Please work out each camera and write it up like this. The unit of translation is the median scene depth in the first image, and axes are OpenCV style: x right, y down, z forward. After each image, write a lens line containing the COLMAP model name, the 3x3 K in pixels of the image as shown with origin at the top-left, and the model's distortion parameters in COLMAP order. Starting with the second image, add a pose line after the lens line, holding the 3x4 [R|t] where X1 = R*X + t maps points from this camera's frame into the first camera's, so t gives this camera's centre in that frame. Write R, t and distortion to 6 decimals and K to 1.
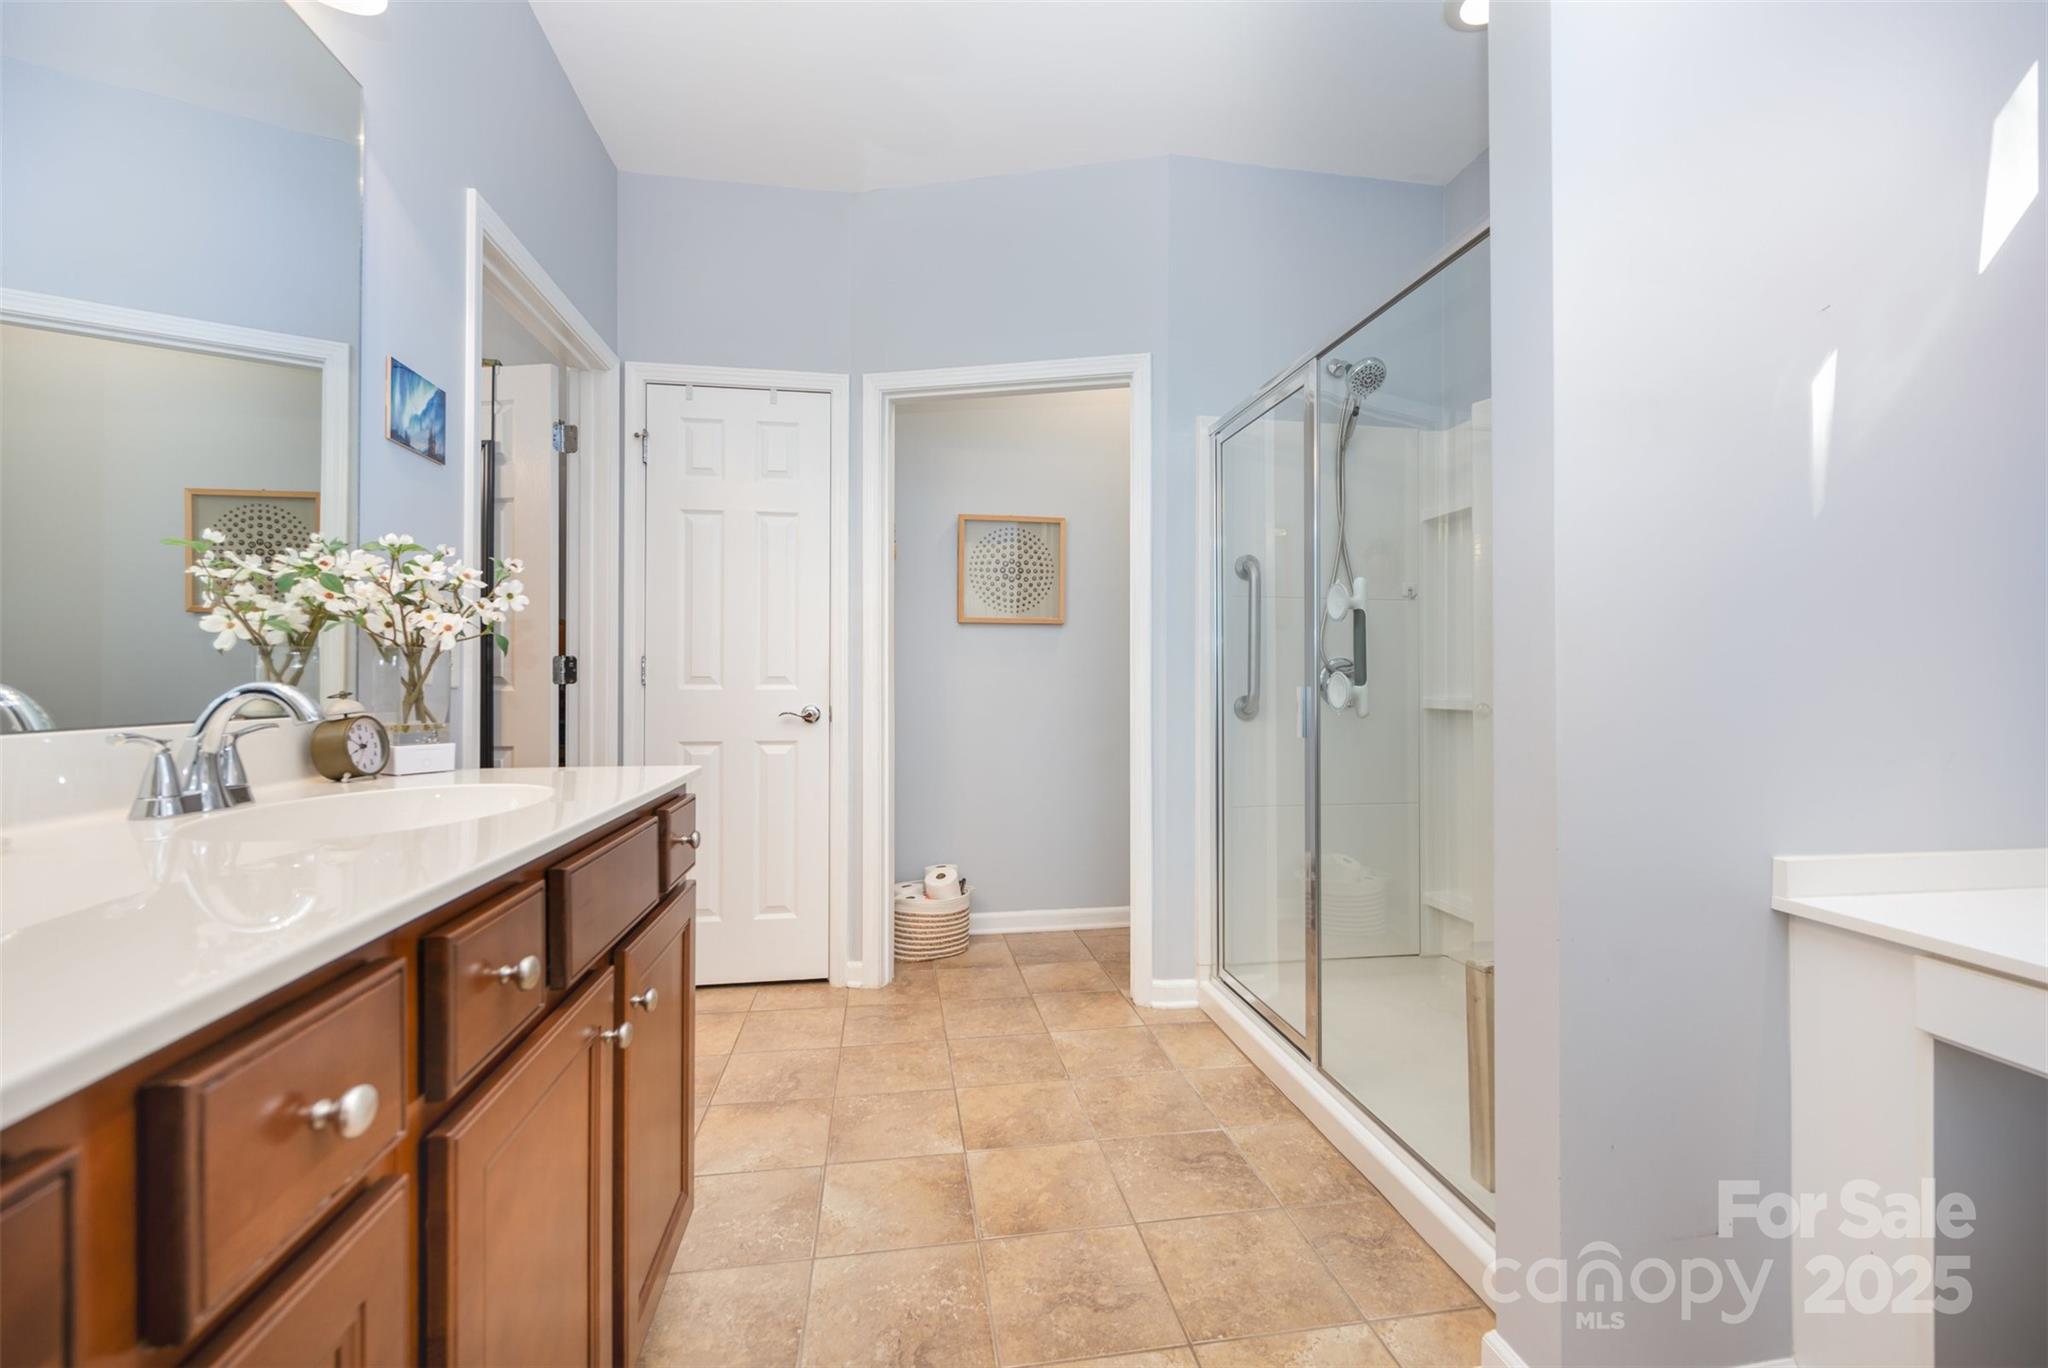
lens RADIAL K [[858.0, 0, 1028.7], [0, 858.0, 669.4], [0, 0, 1]] dist [0.001458, 0.000214]
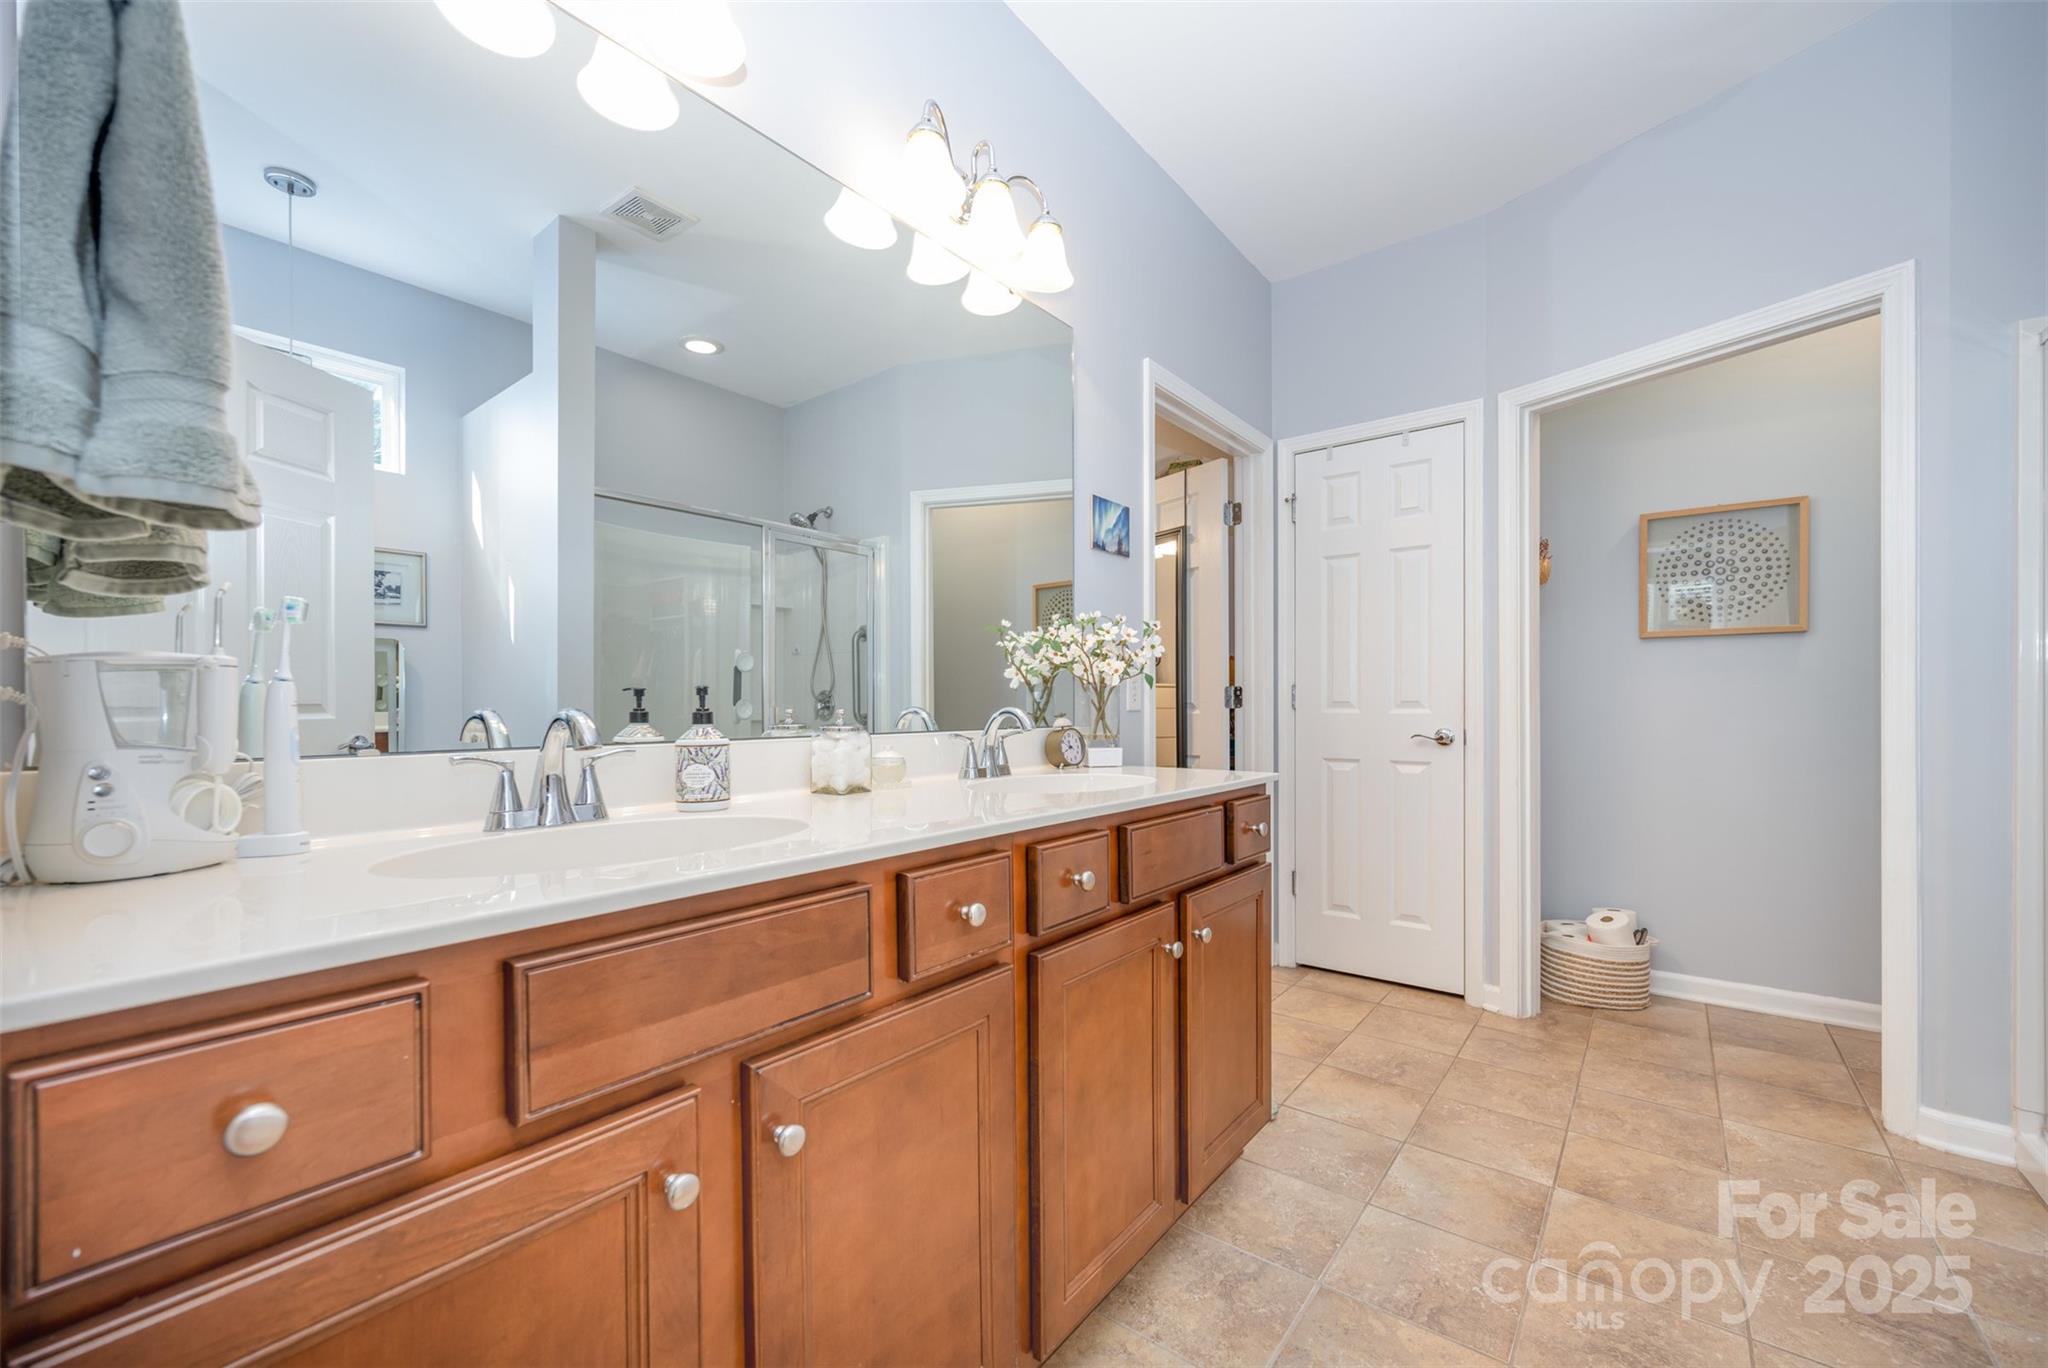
lens RADIAL K [[829.6, 0, 1026.3], [0, 829.6, 699.1], [0, 0, 1]] dist [-0.000637, -0.000080]
pose [[0.673143, -0.008909, -0.739459, 0.159984], [0.013445, 0.999910, 0.000192, -0.000743], [0.739390, -0.010071, 0.673202, -0.051924]]
